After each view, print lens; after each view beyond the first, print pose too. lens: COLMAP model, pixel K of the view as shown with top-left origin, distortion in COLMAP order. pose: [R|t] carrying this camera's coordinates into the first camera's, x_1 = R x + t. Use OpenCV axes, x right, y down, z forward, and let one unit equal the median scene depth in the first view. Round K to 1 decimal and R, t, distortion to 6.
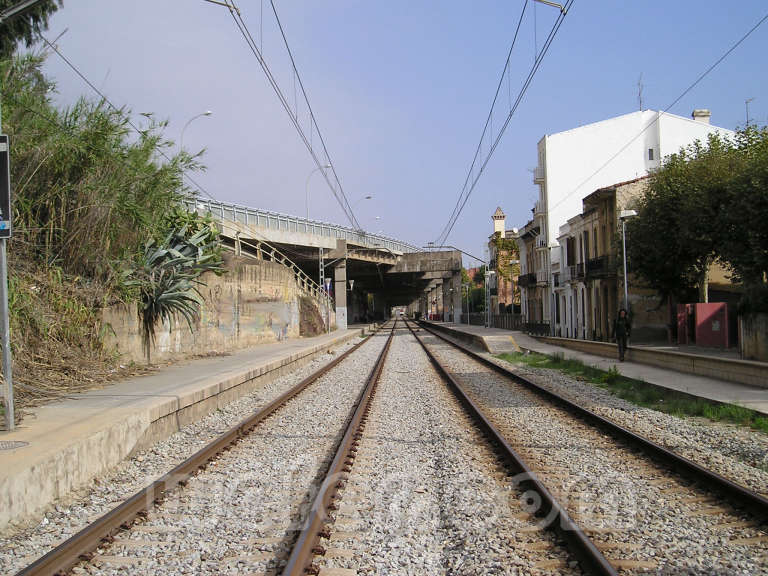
lens RADIAL K [[1068.4, 0, 398.8], [0, 1068.4, 288.4], [0, 0, 1]] dist [-0.101288, 0.017154]
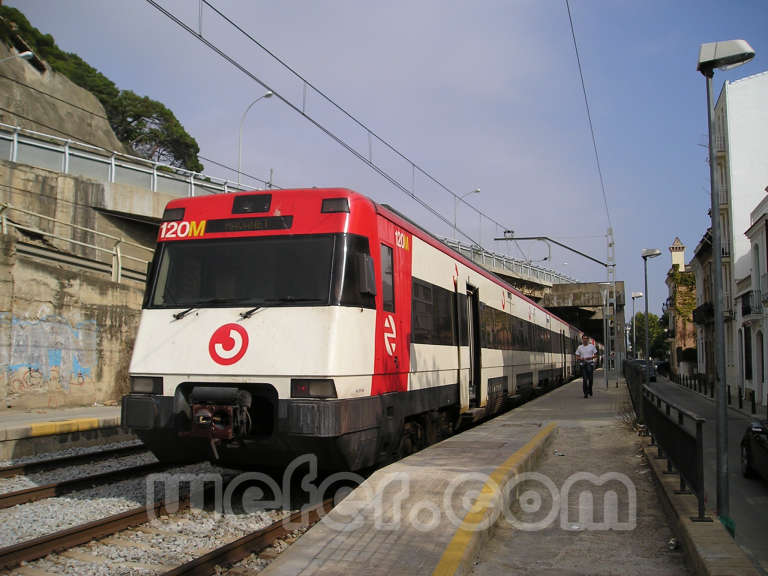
lens RADIAL K [[786.3, 0, 394.6], [0, 786.3, 288.0], [0, 0, 1]] dist [-0.154655, 0.135059]
pose [[0.959687, 0.003778, -0.281046, 0.074843], [-0.020824, 0.998117, -0.057690, 0.010200], [0.280299, 0.061217, 0.957959, 0.502684]]
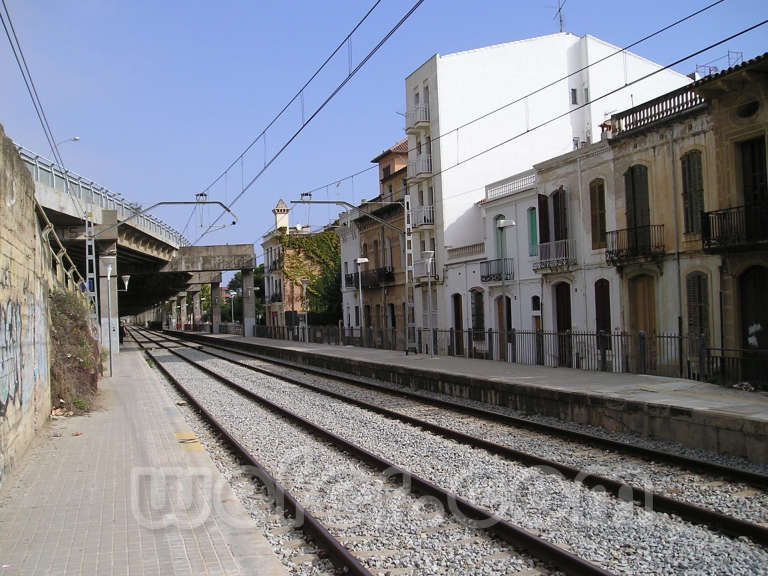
lens RADIAL K [[841.2, 0, 358.9], [0, 841.2, 305.4], [0, 0, 1]] dist [-0.124831, 0.018959]
pose [[0.961043, -0.004922, 0.276354, -0.050154], [0.003487, 0.999978, 0.005683, 0.008330], [-0.276376, -0.004498, 0.961039, 0.507555]]
